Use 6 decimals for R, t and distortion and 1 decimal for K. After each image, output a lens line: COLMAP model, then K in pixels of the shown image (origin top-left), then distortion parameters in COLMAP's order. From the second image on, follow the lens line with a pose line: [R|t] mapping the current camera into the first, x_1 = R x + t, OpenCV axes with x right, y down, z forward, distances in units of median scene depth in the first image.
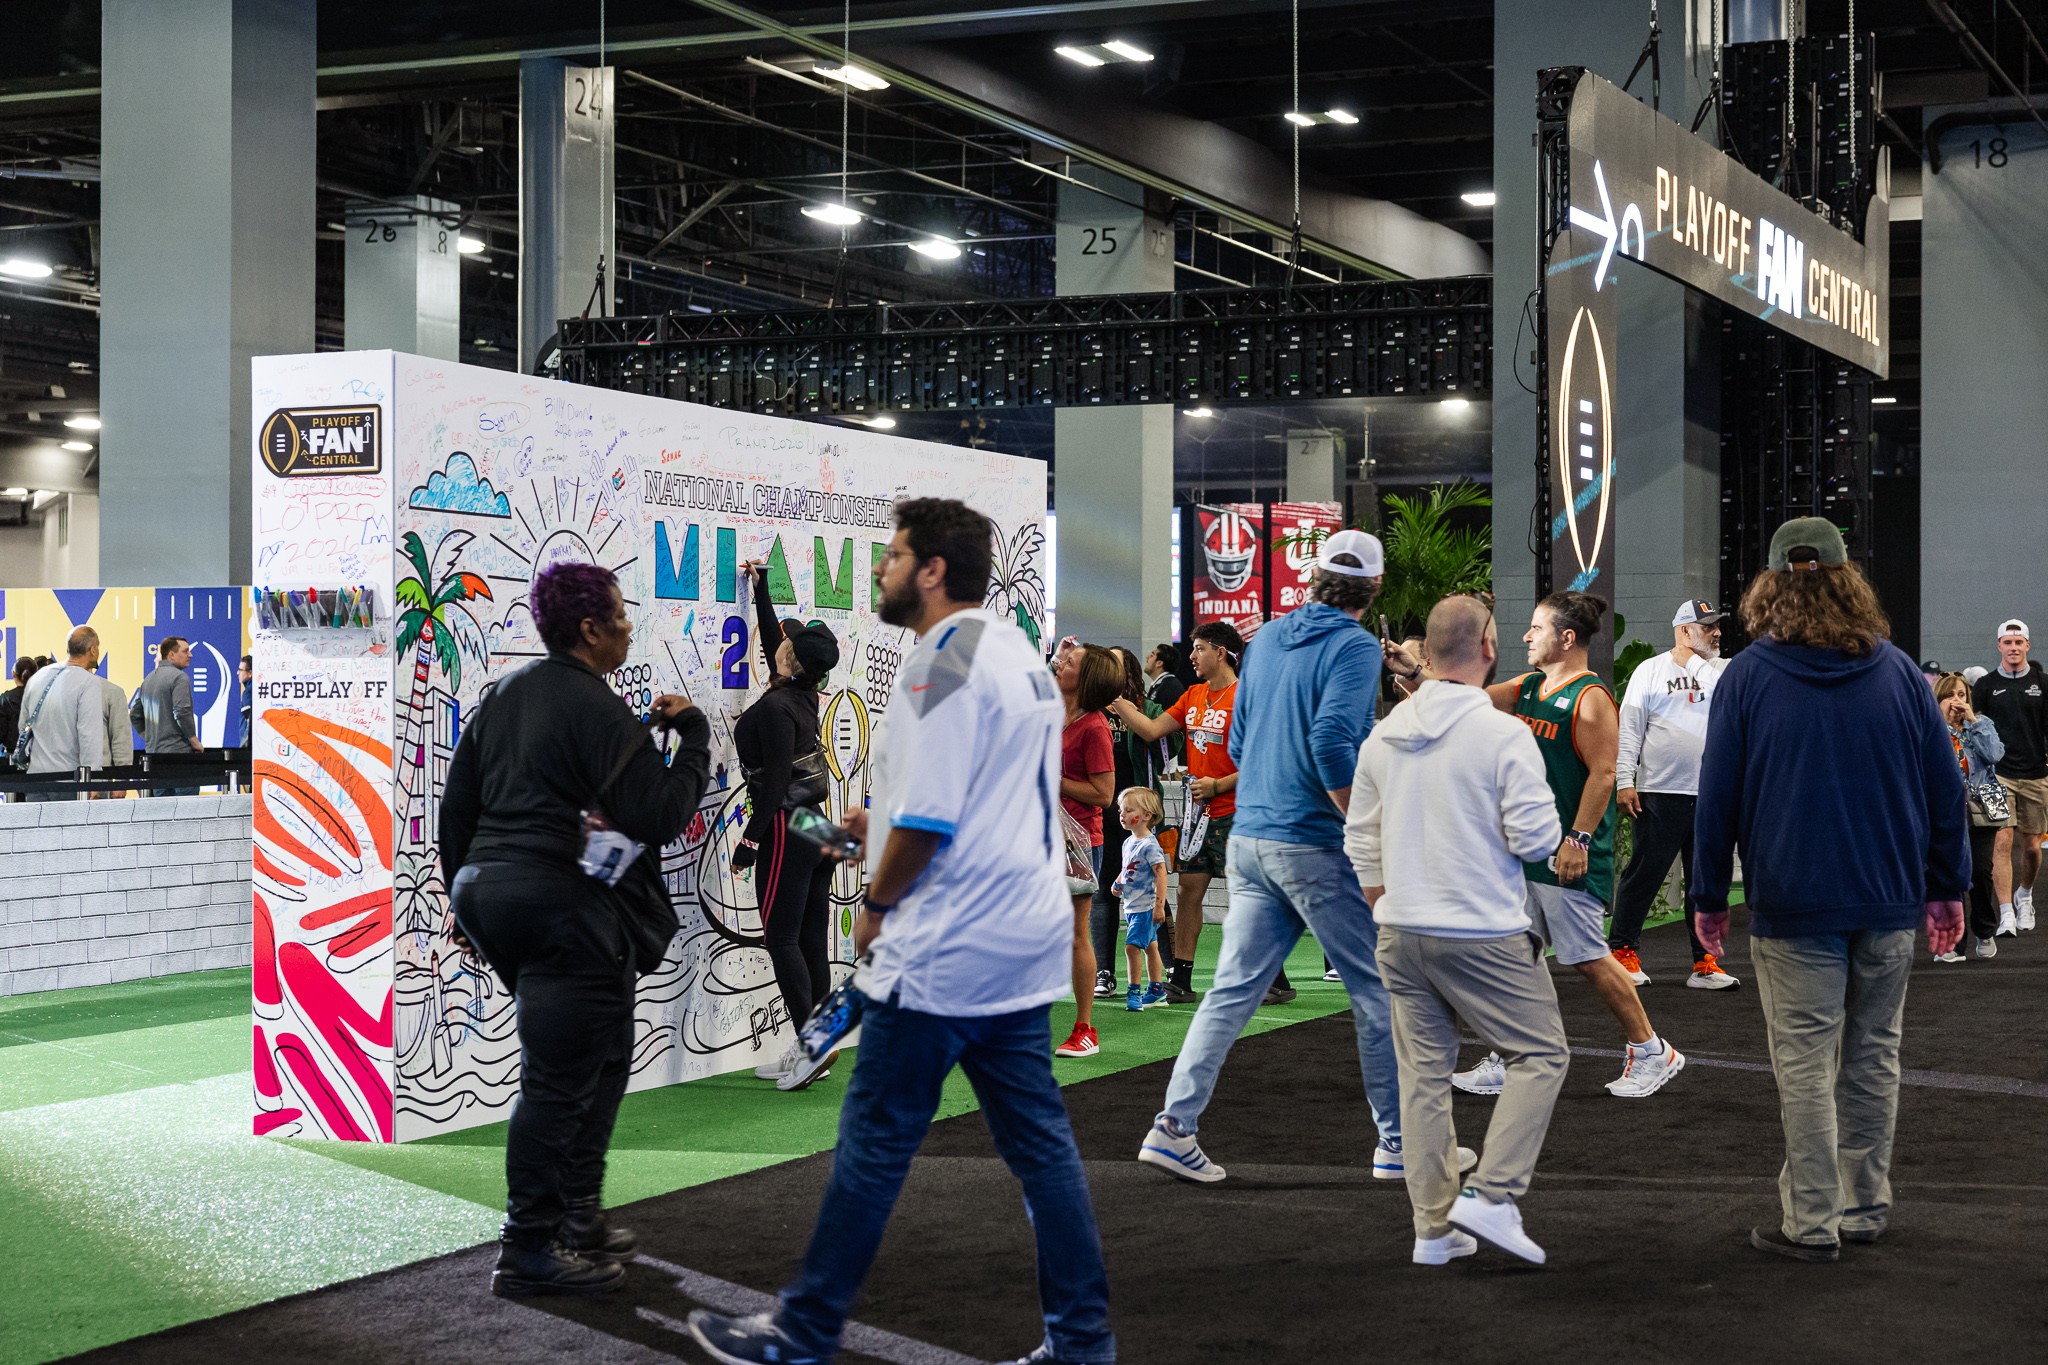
lens RADIAL K [[3182.5, 0, 1024.0], [0, 3182.5, 682.5], [0, 0, 1]] dist [0.017865, 0.066655]
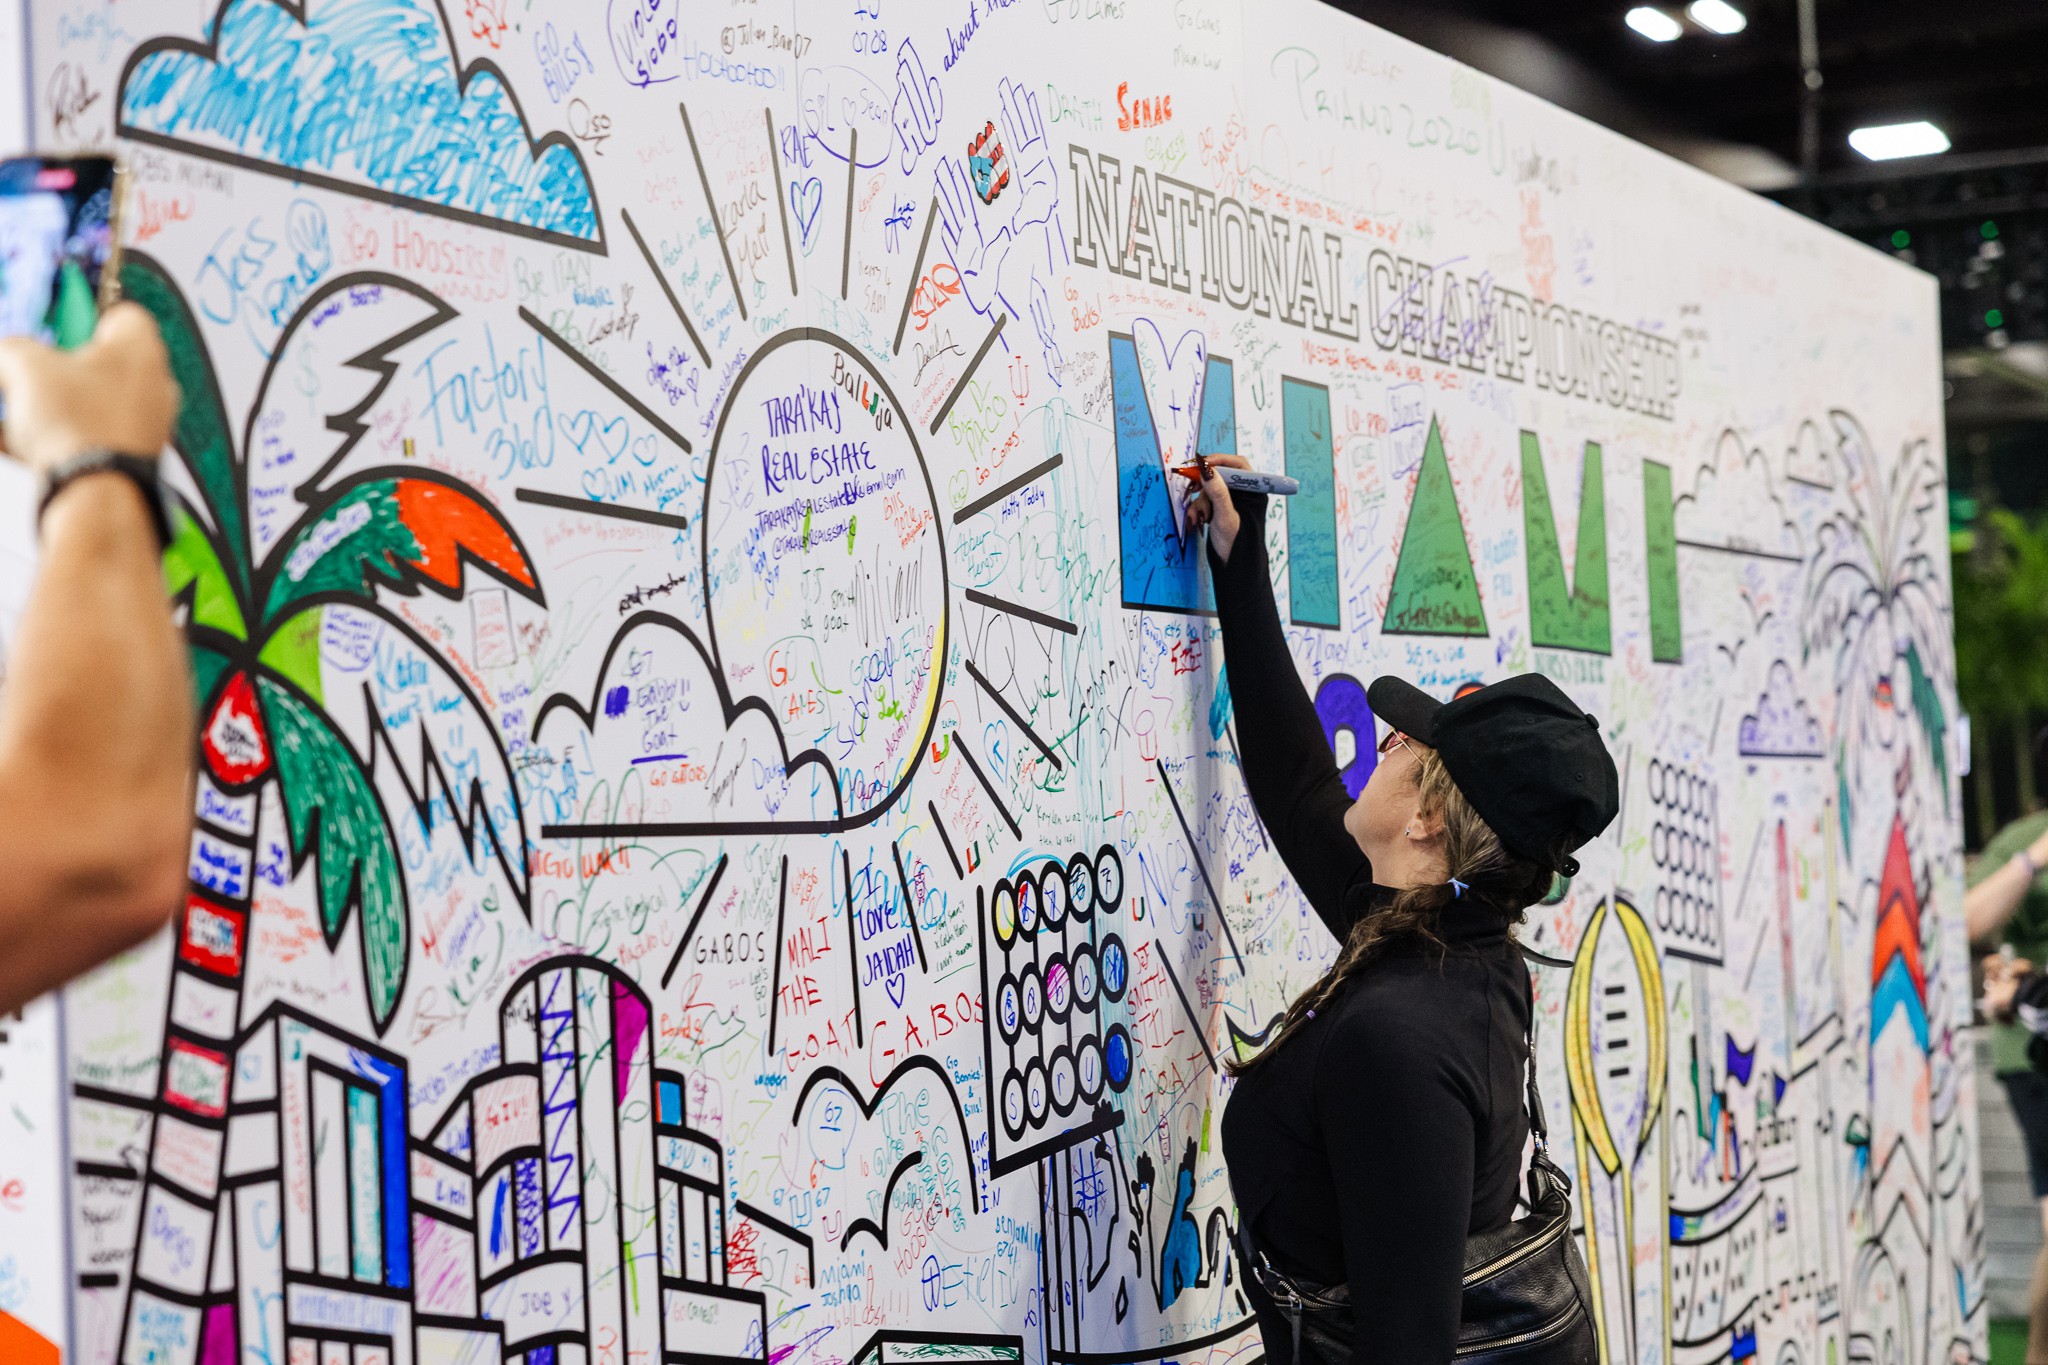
lens RADIAL K [[4094.2, 0, 1024.0], [0, 4094.2, 682.5], [0, 0, 1]] dist [-0.028887, 0.131505]
pose [[0.997825, -0.046164, -0.047054, -0.119940], [0.044216, 0.998154, -0.041634, -0.006142], [0.048889, 0.039463, 0.998024, 0.715944]]
